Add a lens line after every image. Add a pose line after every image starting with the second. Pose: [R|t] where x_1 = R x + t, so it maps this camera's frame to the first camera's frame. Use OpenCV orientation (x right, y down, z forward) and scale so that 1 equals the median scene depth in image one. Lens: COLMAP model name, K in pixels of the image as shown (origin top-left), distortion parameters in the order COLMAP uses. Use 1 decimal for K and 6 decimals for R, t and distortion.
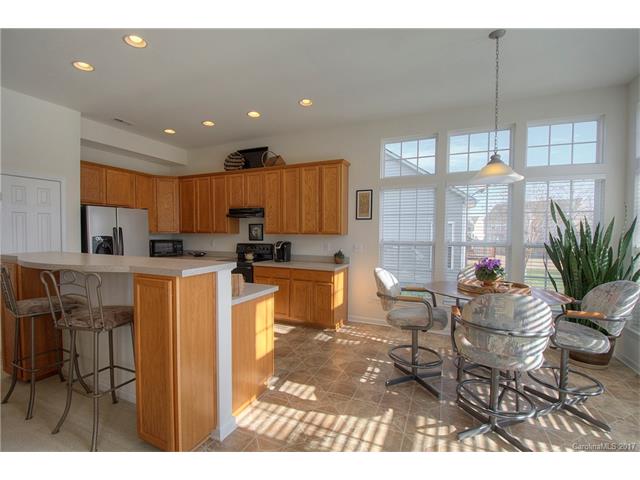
lens RADIAL K [[289.2, 0, 319.1], [0, 289.2, 245.2], [0, 0, 1]] dist [-0.006149, -0.004045]
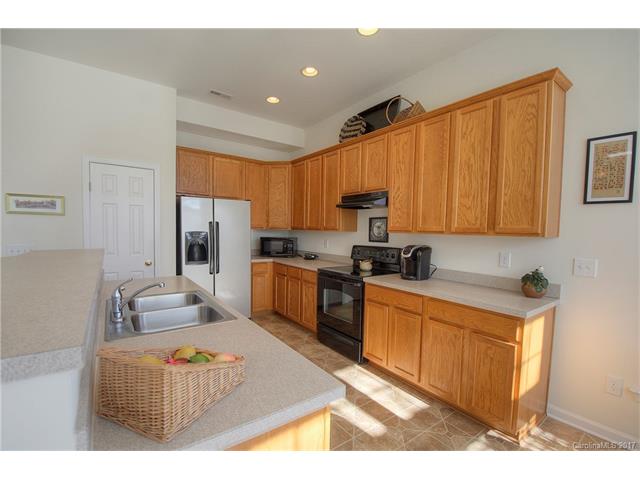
lens RADIAL K [[289.2, 0, 313.8], [0, 289.2, 245.8], [0, 0, 1]] dist [-0.006149, -0.004045]
pose [[0.860949, 0.040405, -0.507084, -0.005252], [-0.037249, 0.999172, 0.016373, -0.014620], [0.507325, 0.004792, 0.861741, 0.395895]]
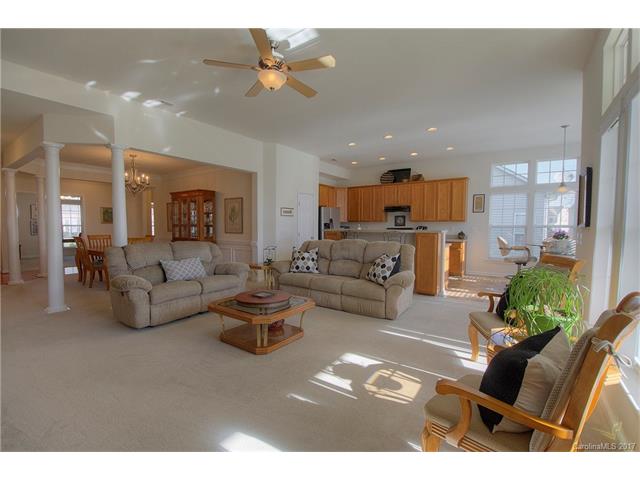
lens RADIAL K [[289.2, 0, 314.7], [0, 289.2, 242.5], [0, 0, 1]] dist [-0.006149, -0.004045]
pose [[0.978349, 0.006918, -0.206844, -0.404819], [-0.003721, 0.999868, 0.015837, 0.059998], [0.206926, -0.014725, 0.978246, -0.790788]]
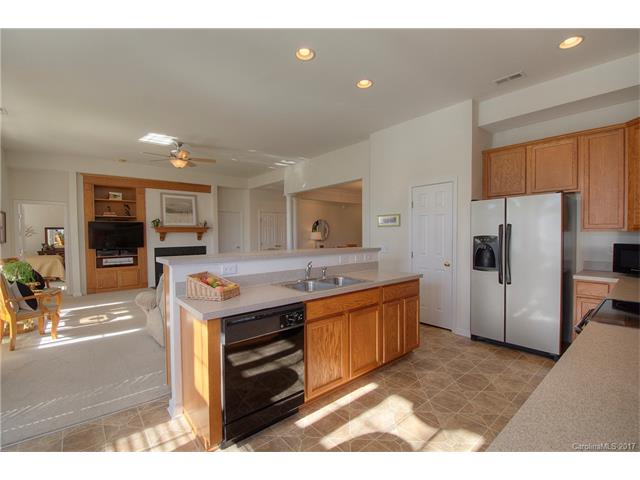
lens RADIAL K [[289.2, 0, 319.0], [0, 289.2, 241.9], [0, 0, 1]] dist [-0.006149, -0.004045]
pose [[-0.445024, 0.018866, -0.895320, 0.183222], [-0.033320, 0.998737, 0.037608, -0.026804], [0.894899, 0.046569, -0.443833, 0.865218]]
